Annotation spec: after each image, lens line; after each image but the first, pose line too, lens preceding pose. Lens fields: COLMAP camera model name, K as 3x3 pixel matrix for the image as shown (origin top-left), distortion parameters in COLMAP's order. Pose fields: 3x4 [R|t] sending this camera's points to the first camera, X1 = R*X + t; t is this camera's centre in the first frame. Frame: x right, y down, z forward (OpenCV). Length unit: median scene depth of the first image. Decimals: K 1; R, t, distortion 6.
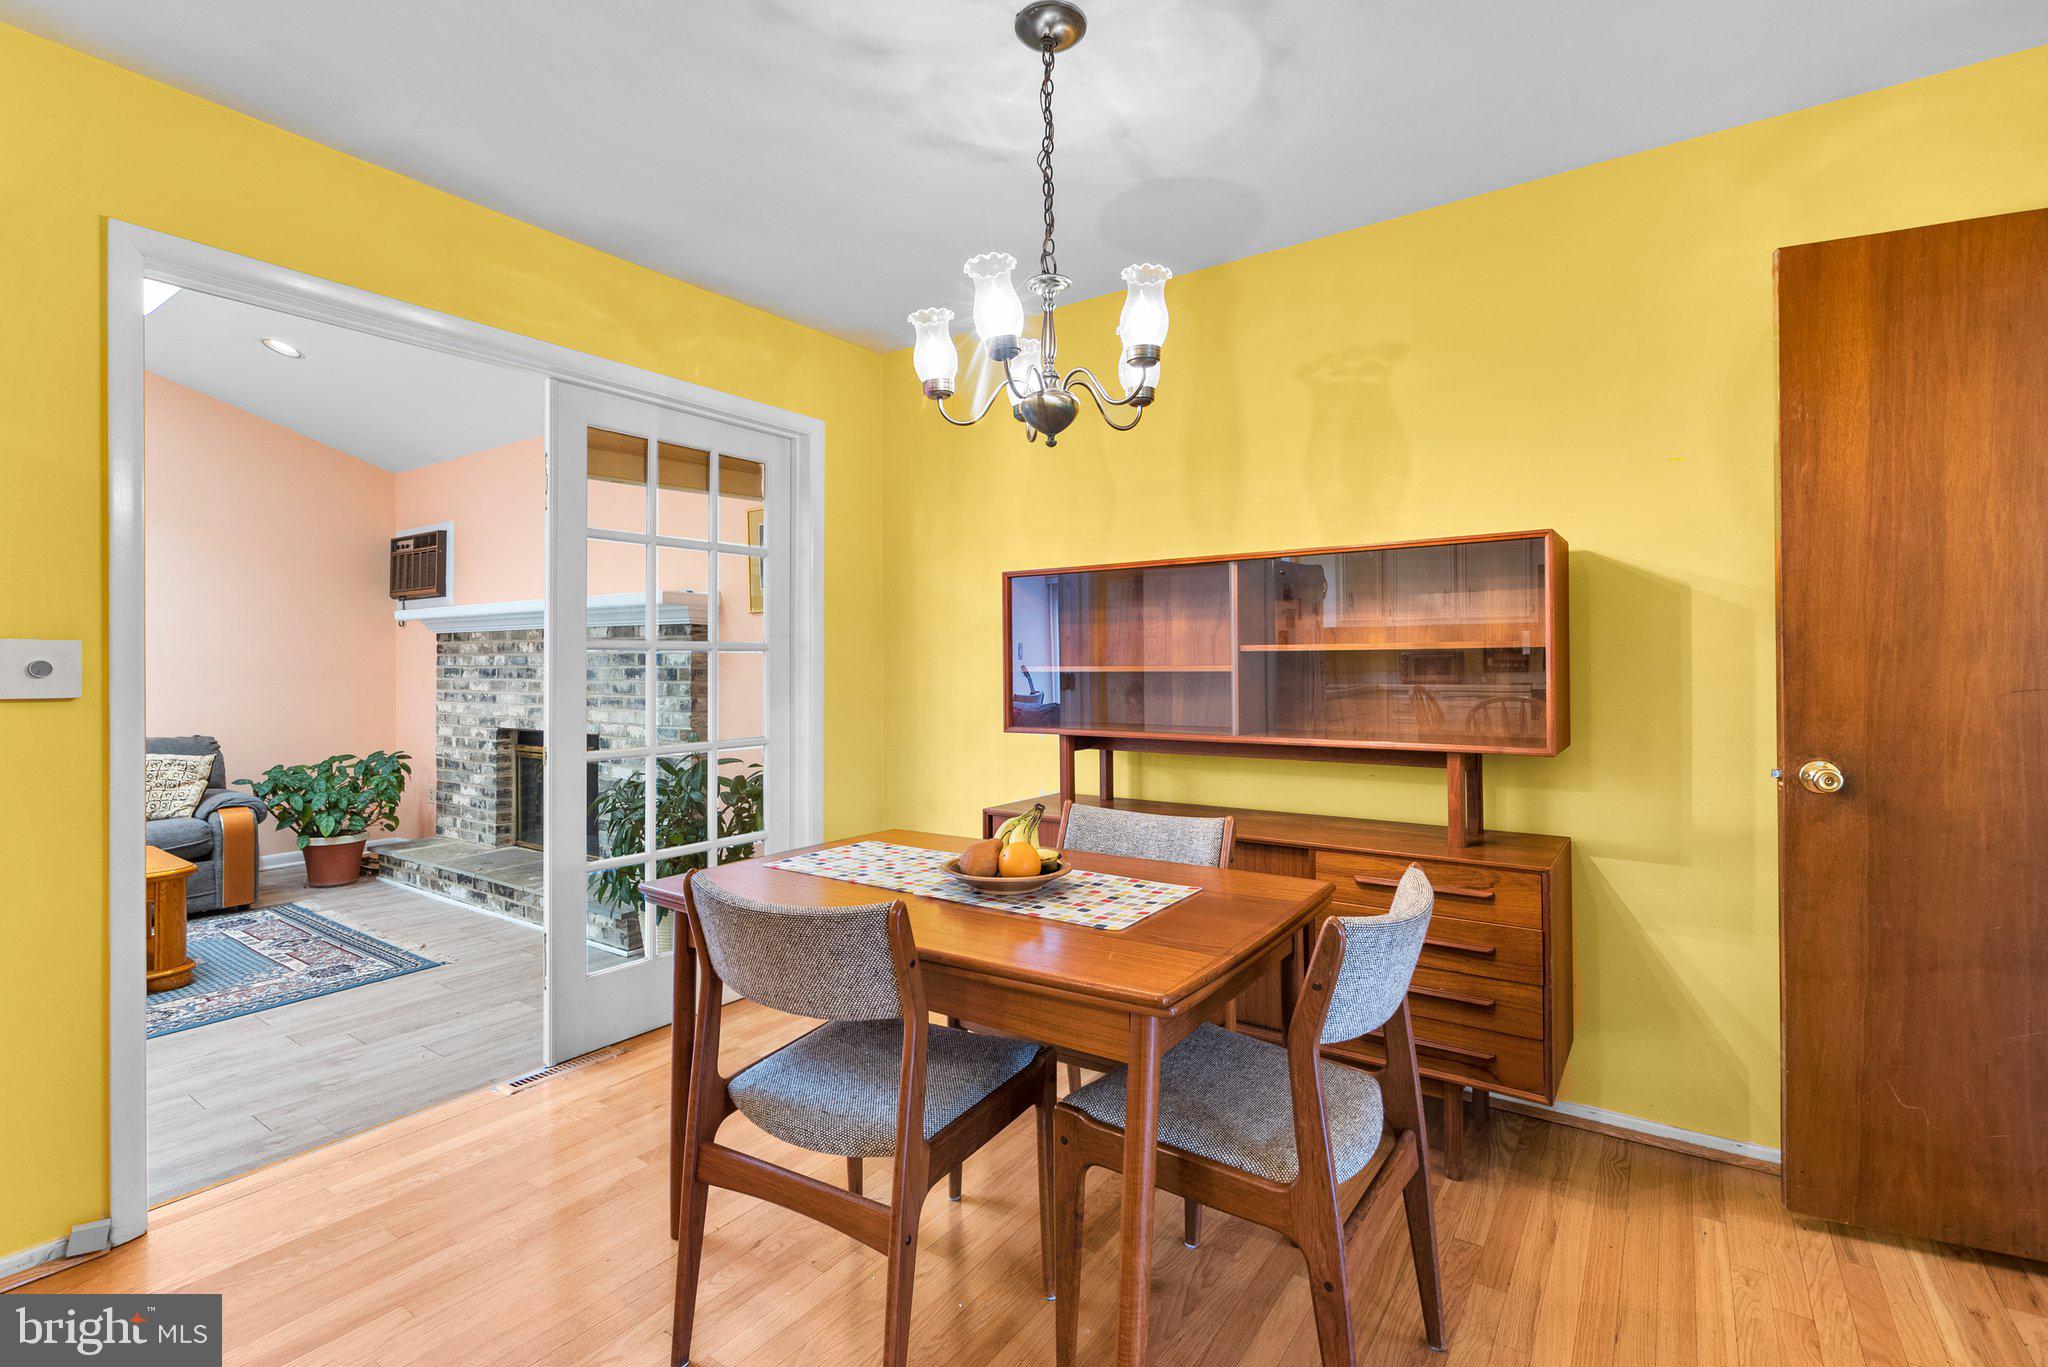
lens RADIAL K [[939.5, 0, 1030.1], [0, 939.5, 659.1], [0, 0, 1]] dist [-0.004260, 0.002354]
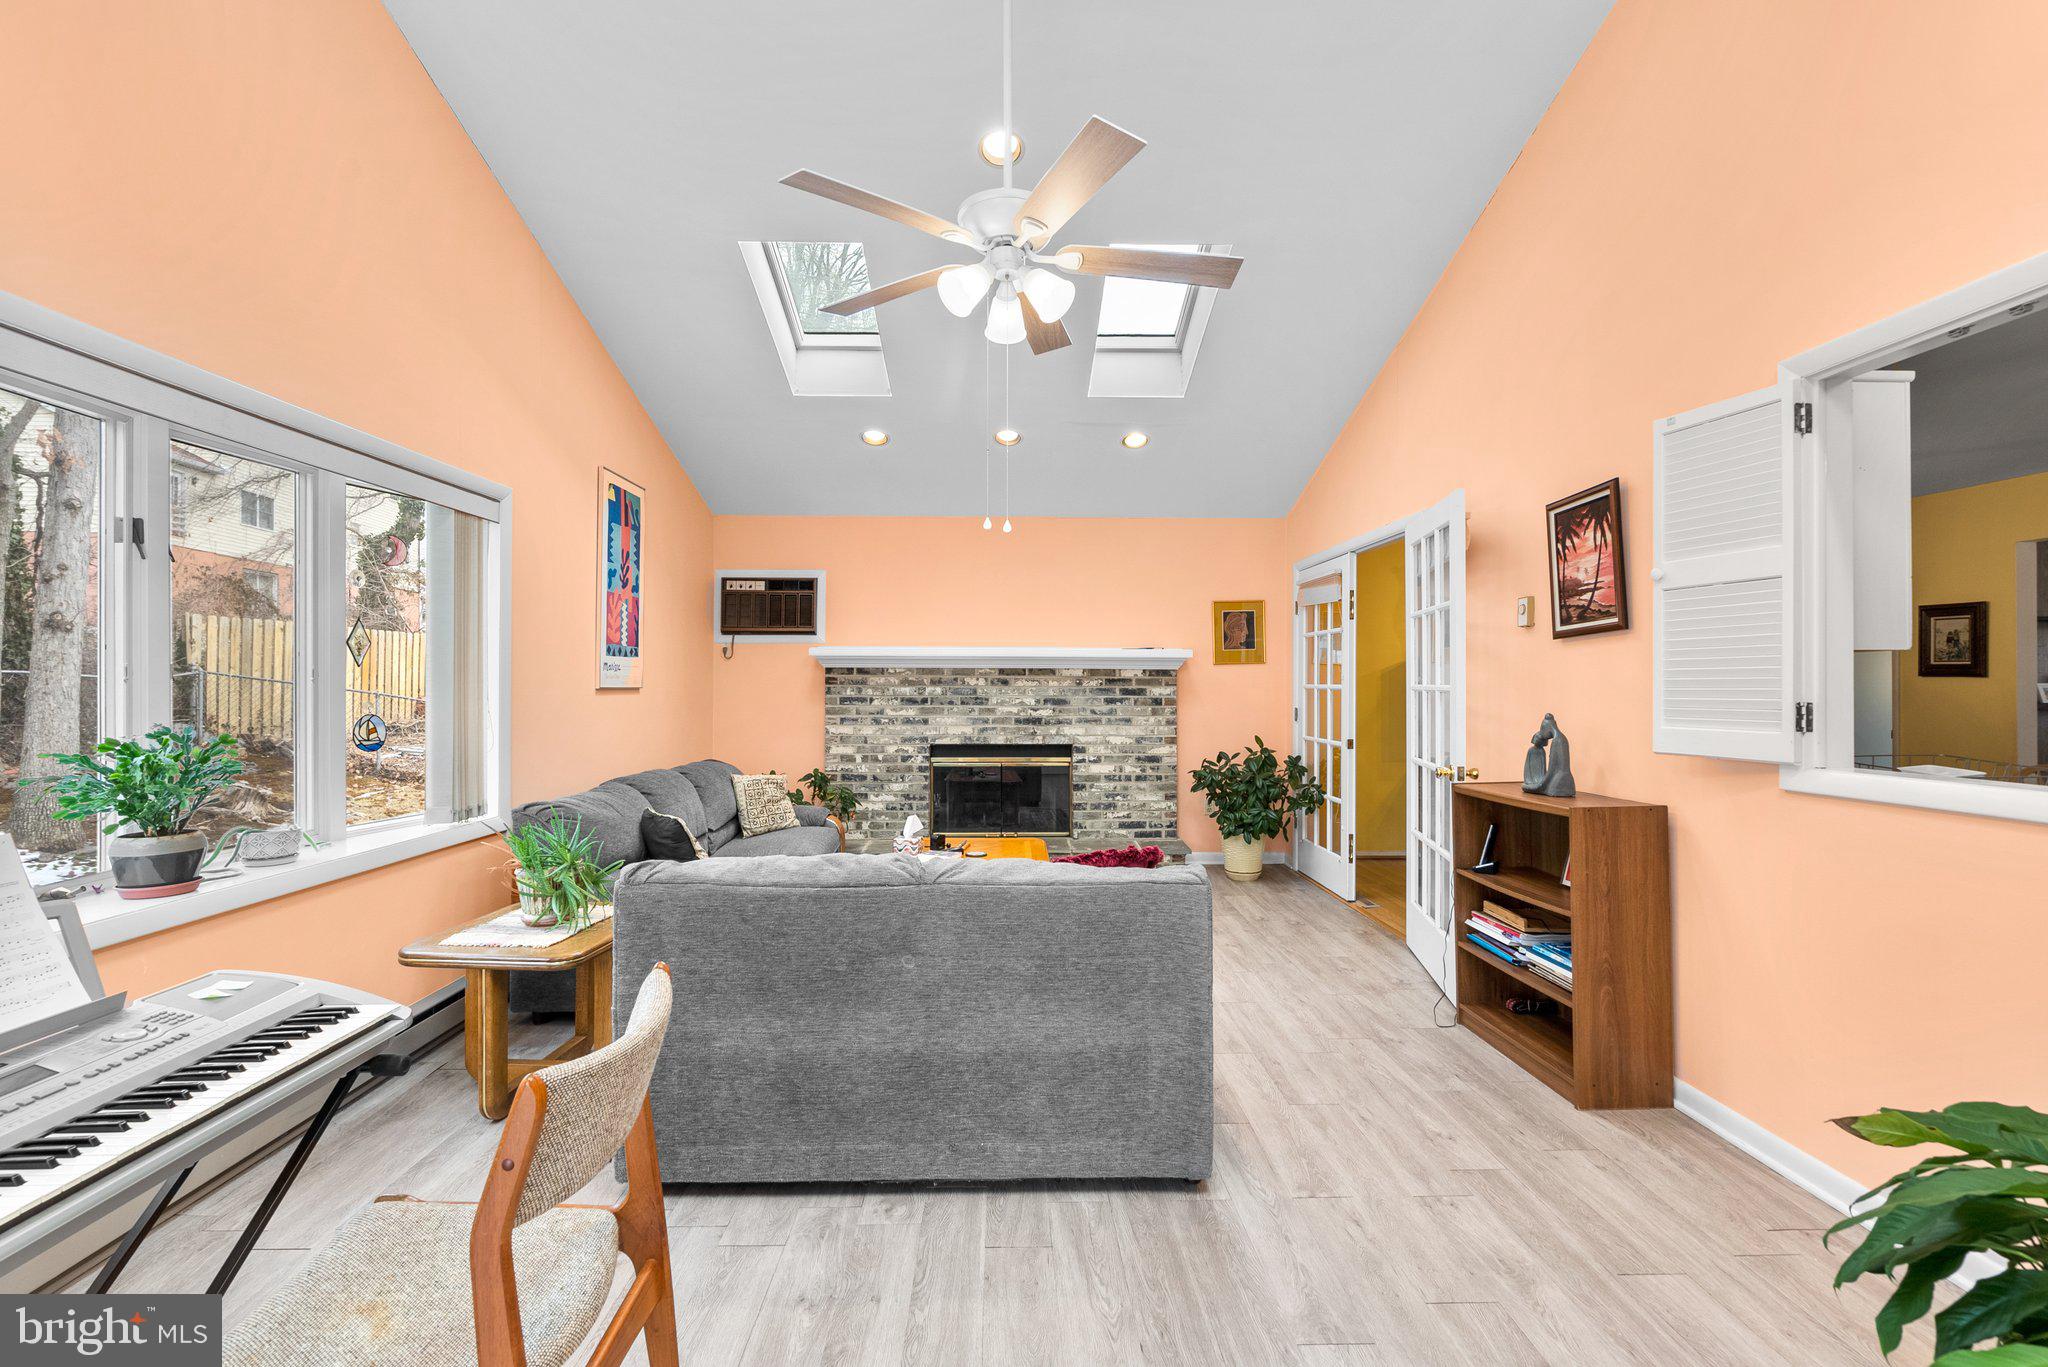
lens RADIAL K [[939.5, 0, 1022.8], [0, 939.5, 676.4], [0, 0, 1]] dist [-0.004260, 0.002354]
pose [[0.806194, 0.008848, 0.591586, -1.270940], [-0.007387, 0.999961, -0.004890, -0.013813], [-0.591606, -0.000428, 0.806227, -0.102261]]
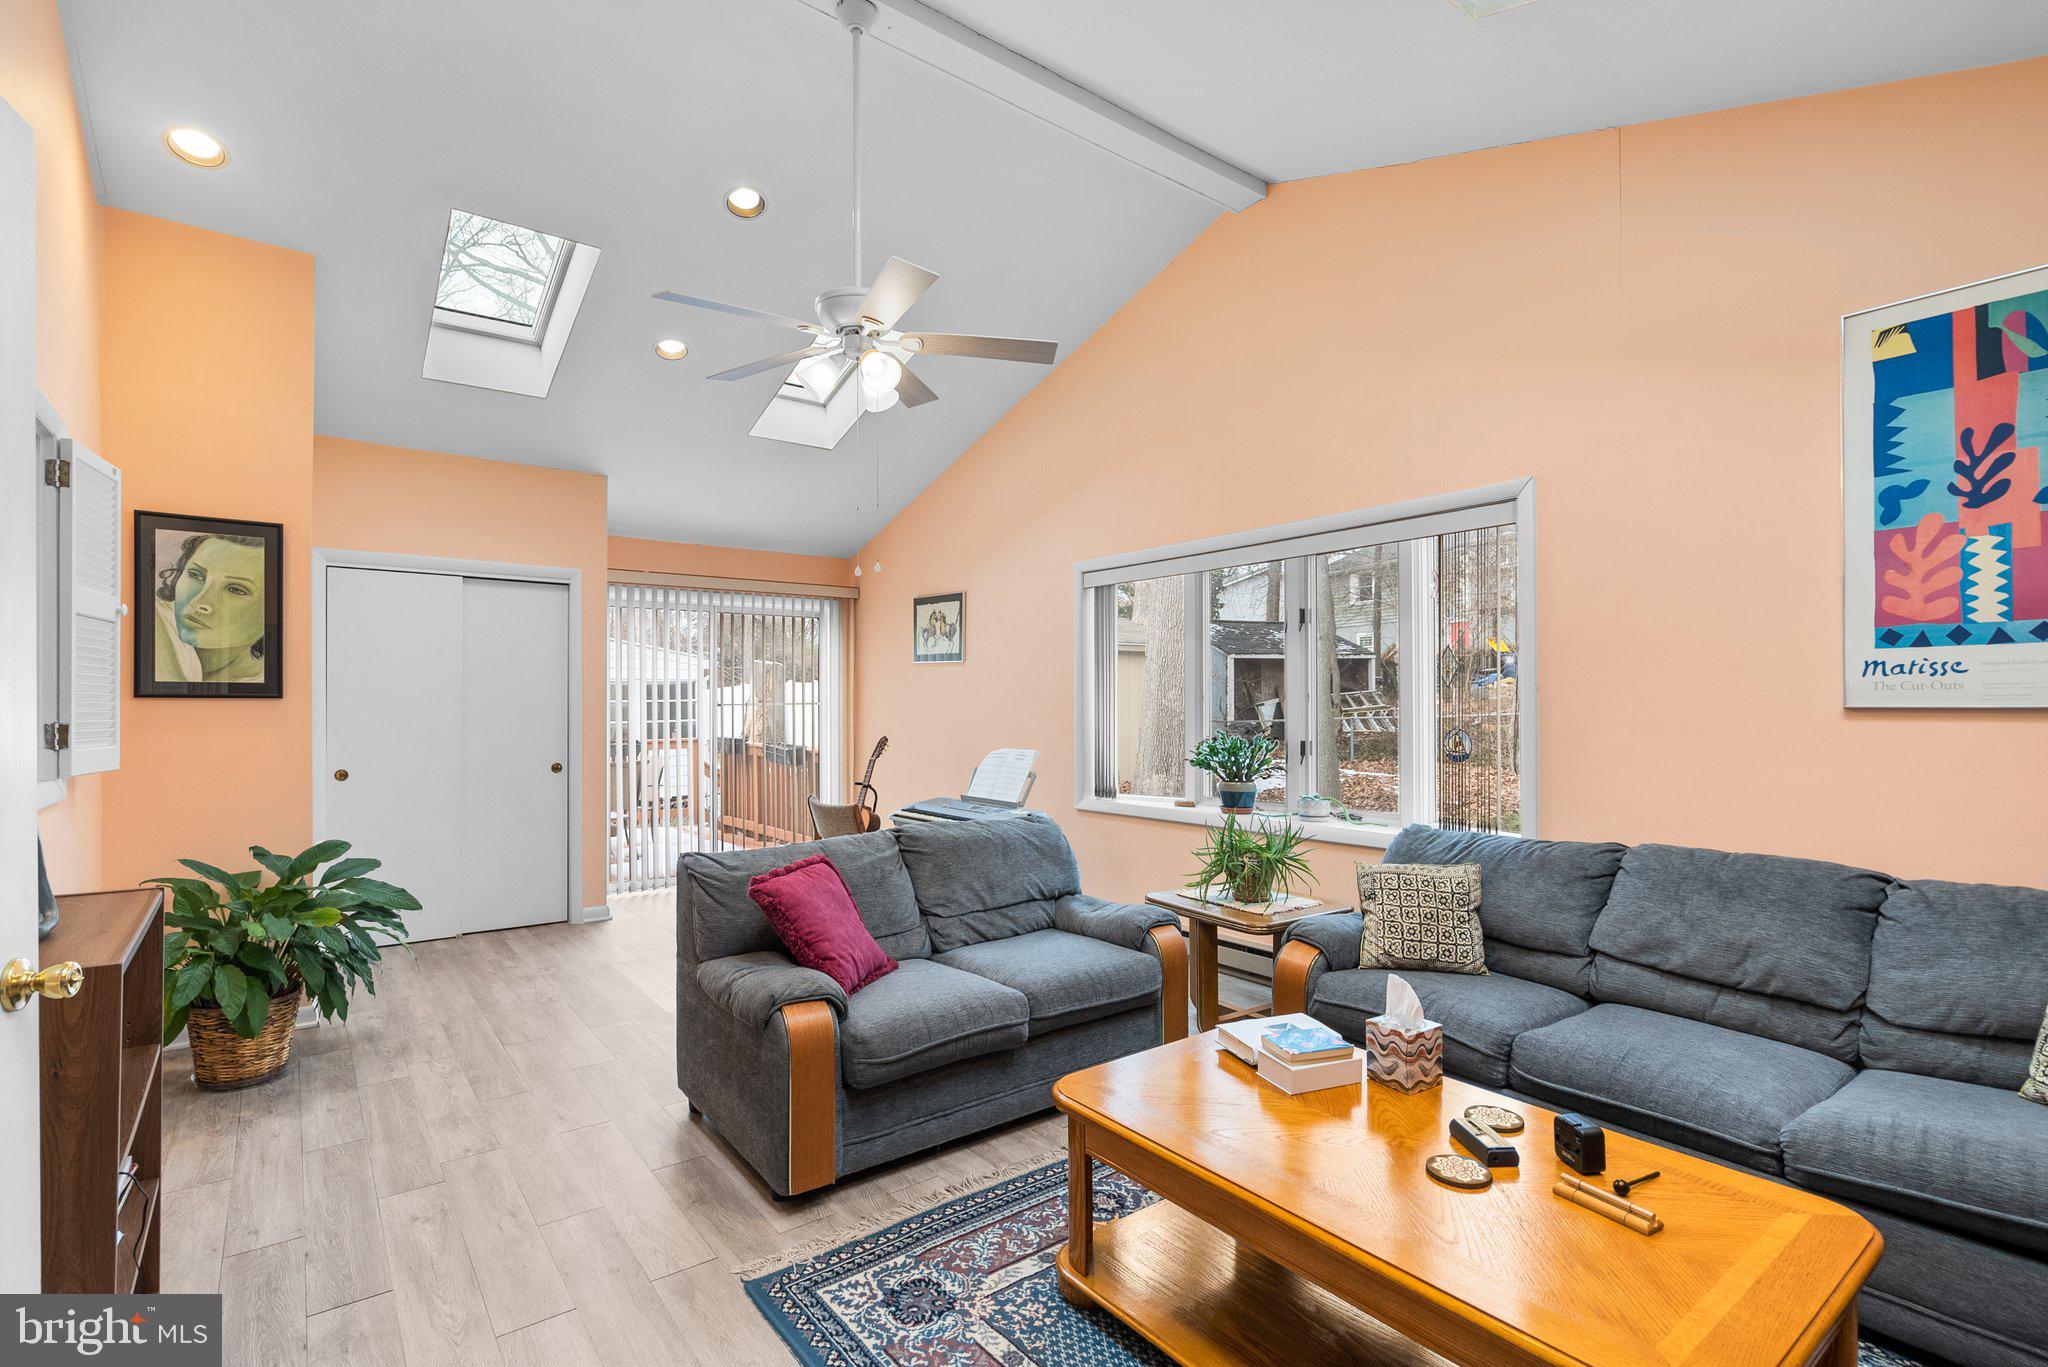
lens RADIAL K [[939.5, 0, 1004.2], [0, 939.5, 704.3], [0, 0, 1]] dist [-0.004260, 0.002354]
pose [[-0.307328, 0.004435, -0.951593, -0.383257], [0.011325, 0.999935, 0.001003, -0.011362], [0.951536, -0.010469, -0.307359, 0.626902]]
